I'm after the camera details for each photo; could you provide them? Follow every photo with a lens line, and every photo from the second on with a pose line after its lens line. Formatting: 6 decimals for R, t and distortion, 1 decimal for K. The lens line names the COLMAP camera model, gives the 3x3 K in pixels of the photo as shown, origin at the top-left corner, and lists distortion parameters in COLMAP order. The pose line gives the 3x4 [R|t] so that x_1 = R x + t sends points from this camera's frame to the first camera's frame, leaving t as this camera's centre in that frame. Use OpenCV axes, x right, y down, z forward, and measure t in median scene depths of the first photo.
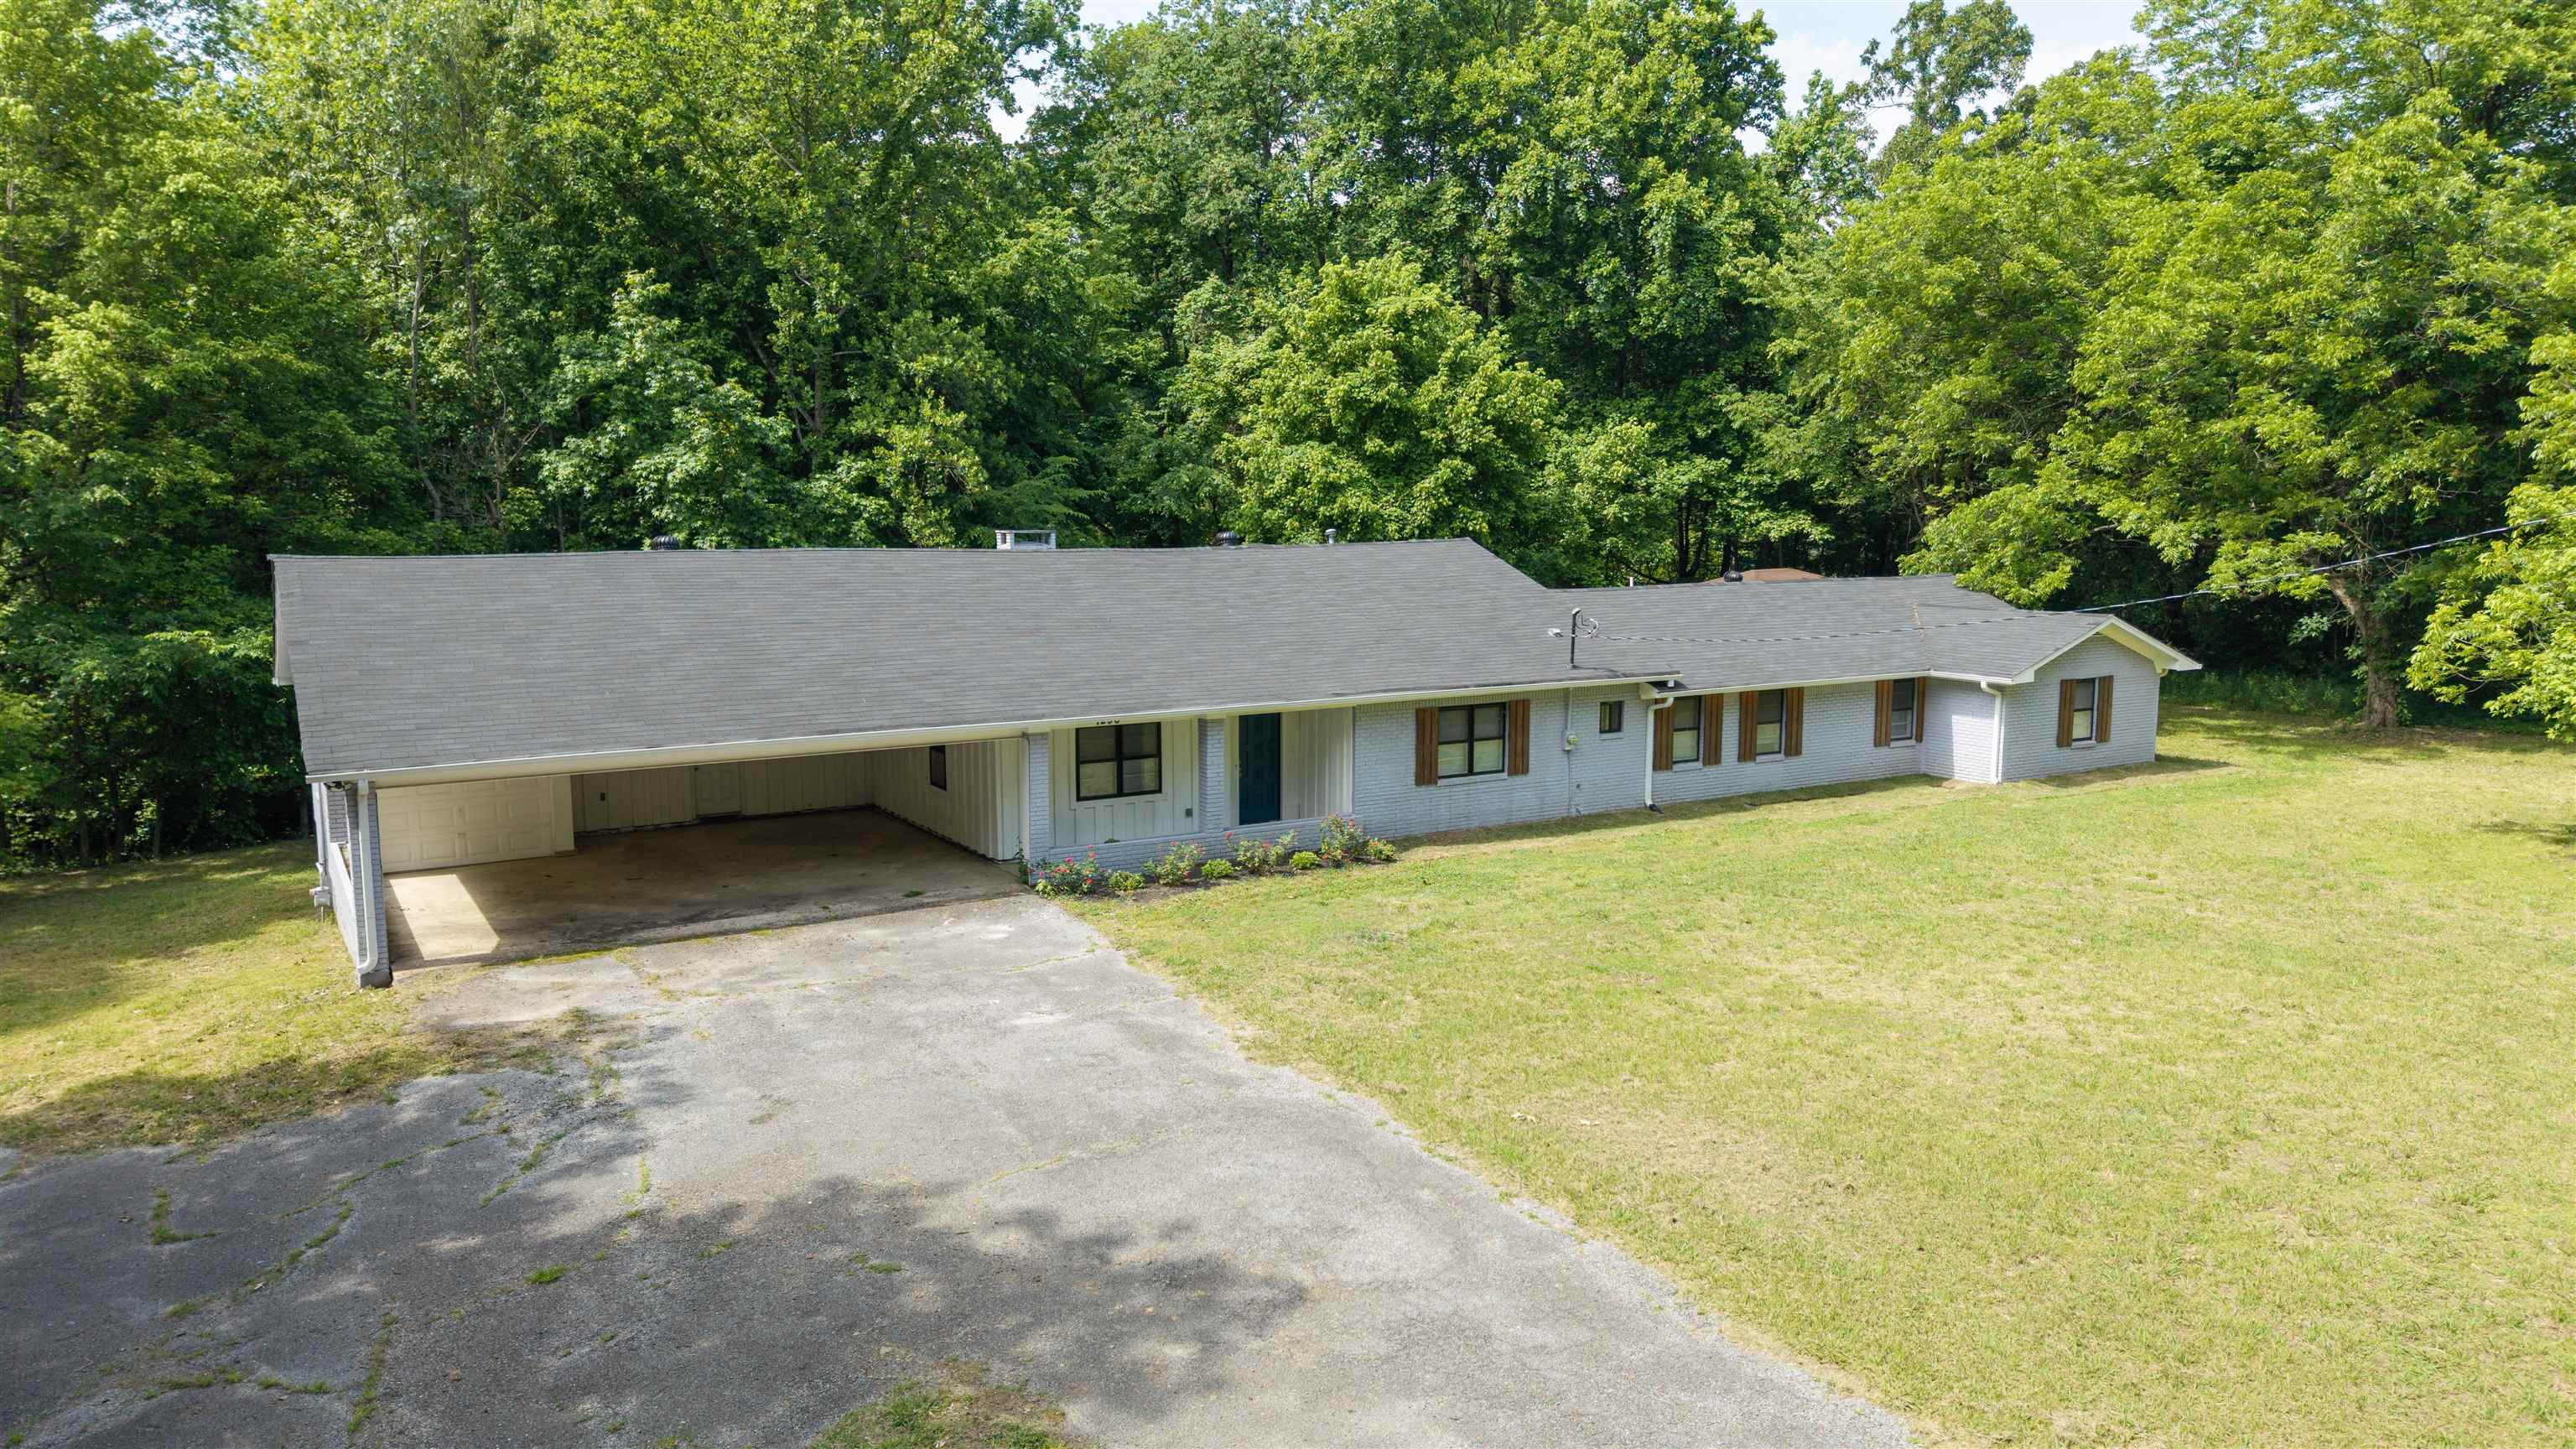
lens RADIAL K [[1787.9, 0, 1280.2], [0, 1787.9, 731.6], [0, 0, 1]] dist [0.010039, -0.026048]
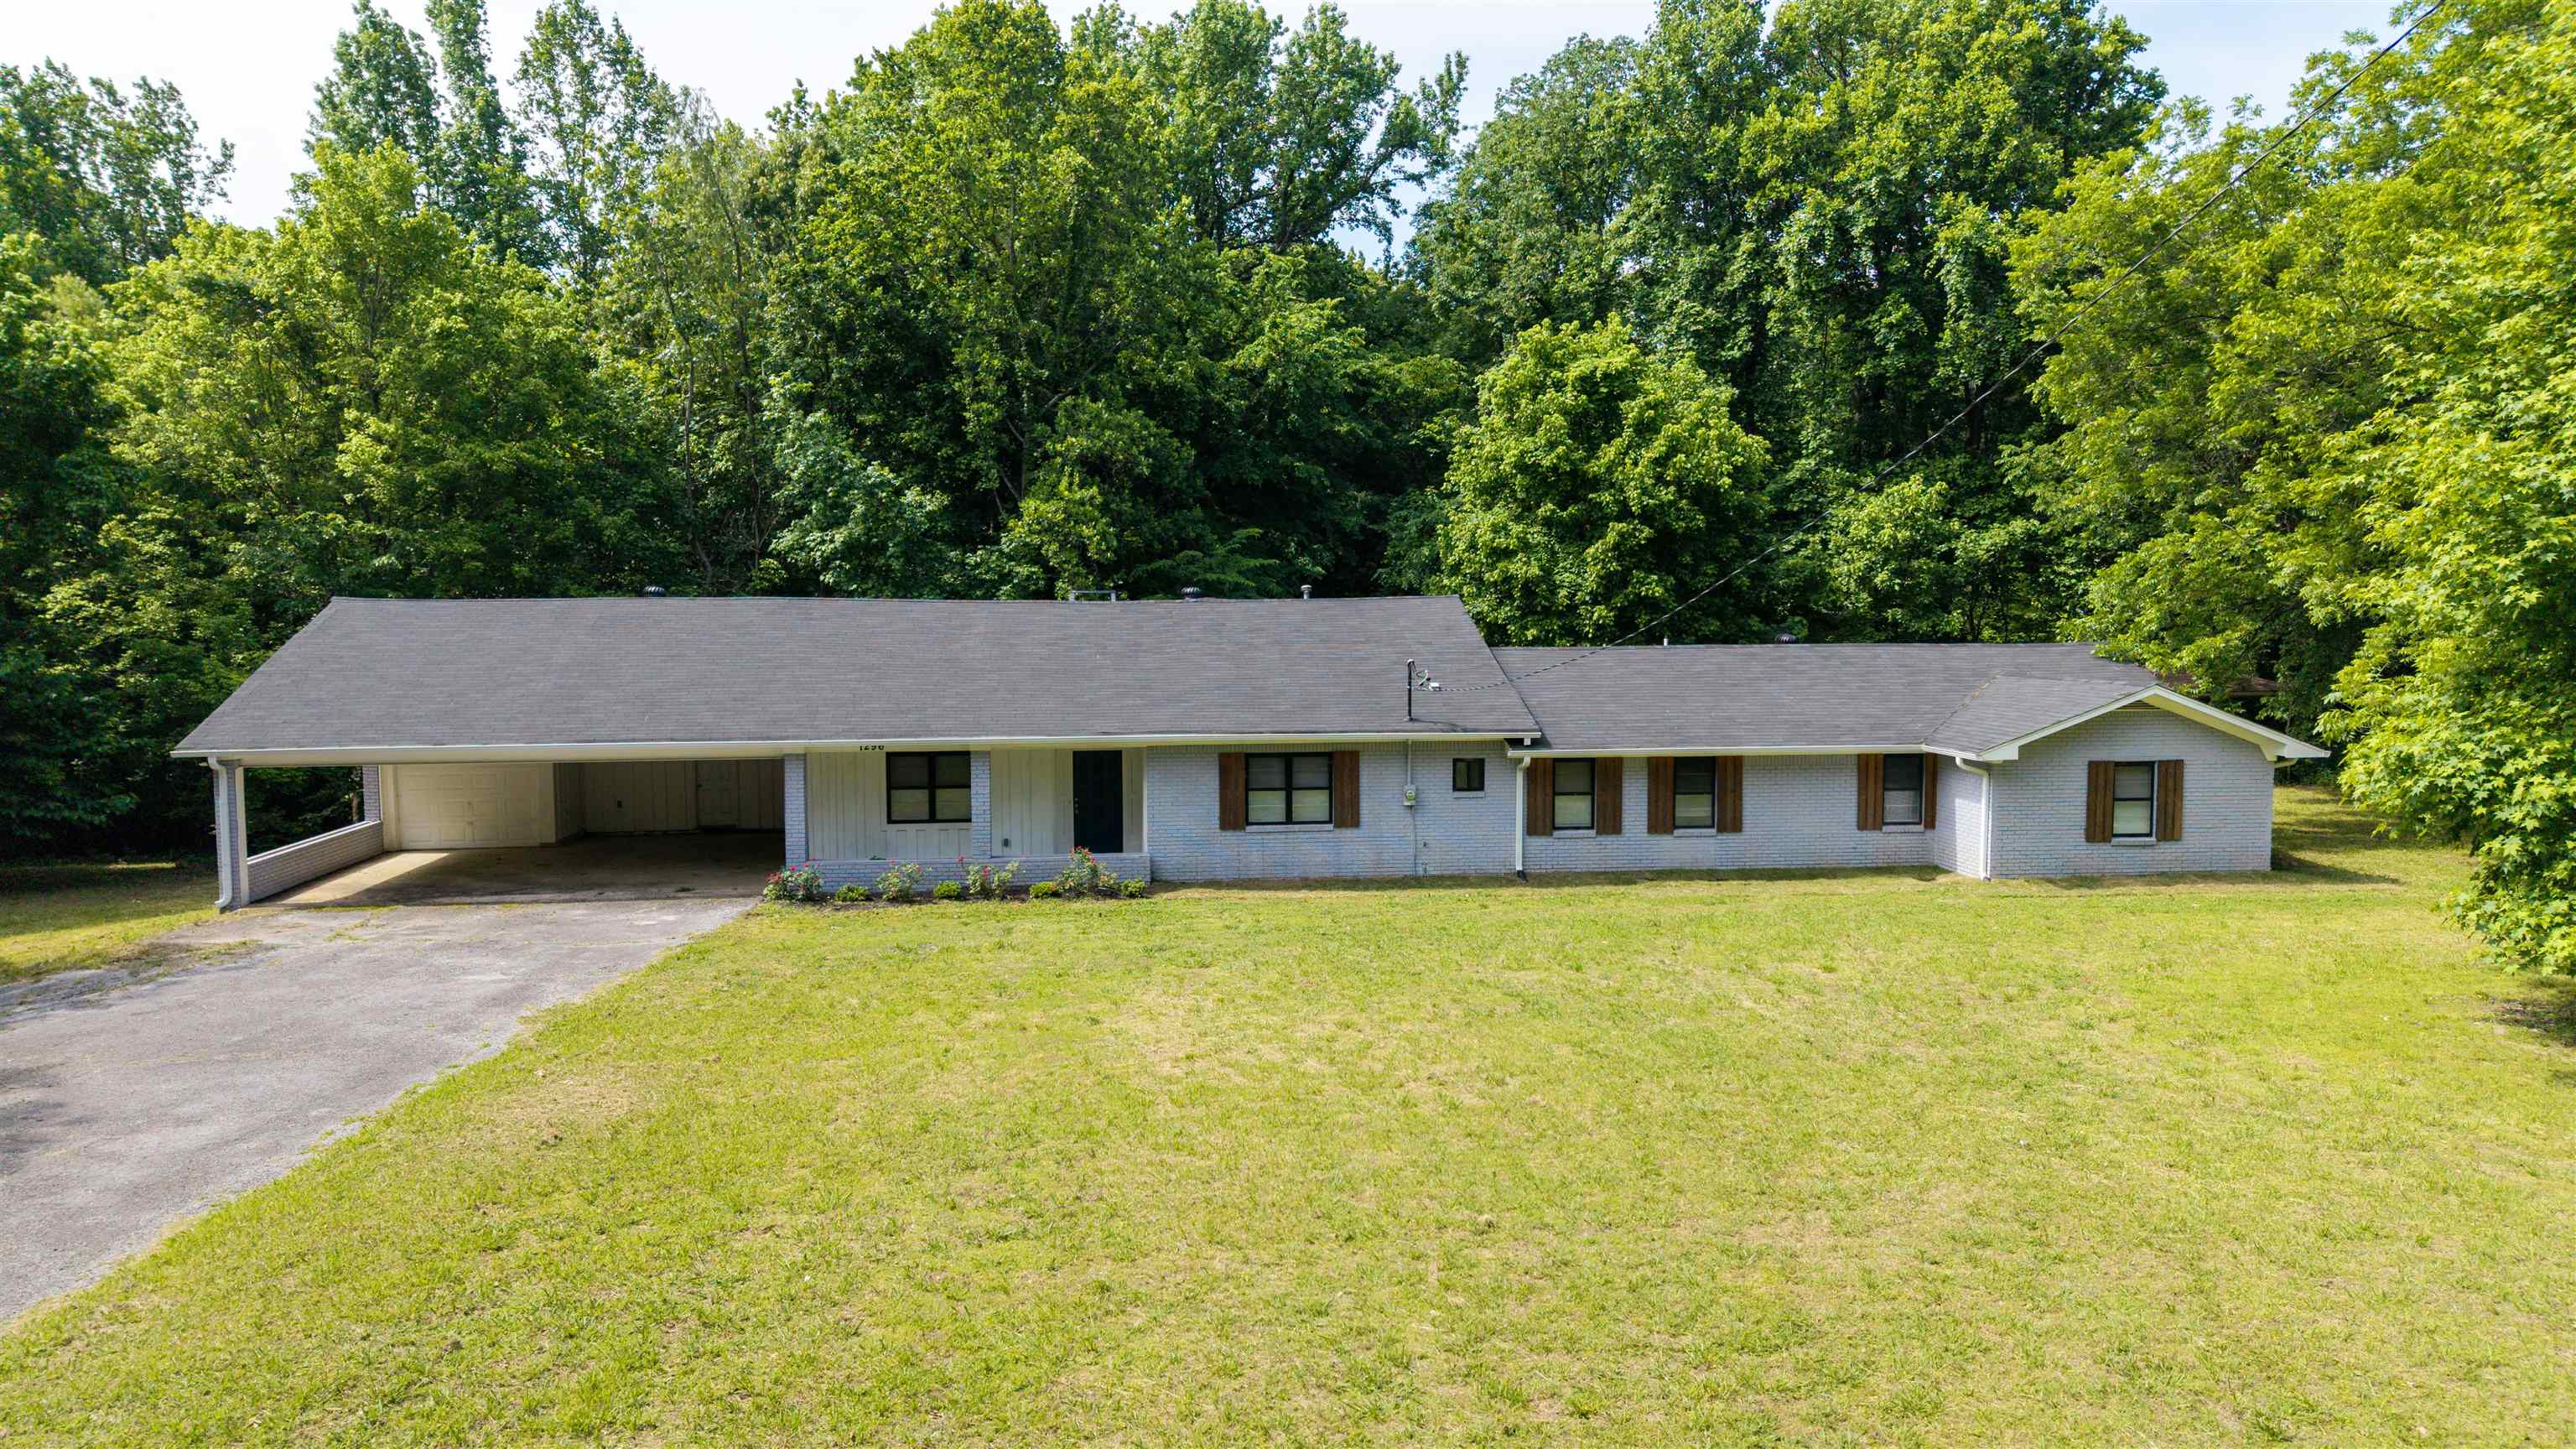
lens RADIAL K [[1787.9, 0, 1286.7], [0, 1787.9, 716.6], [0, 0, 1]] dist [0.010039, -0.026048]
pose [[0.903488, 0.027040, -0.427759, 0.452389], [-0.053951, 0.997245, -0.050912, 0.013097], [0.425204, 0.069076, 0.902458, 0.086276]]
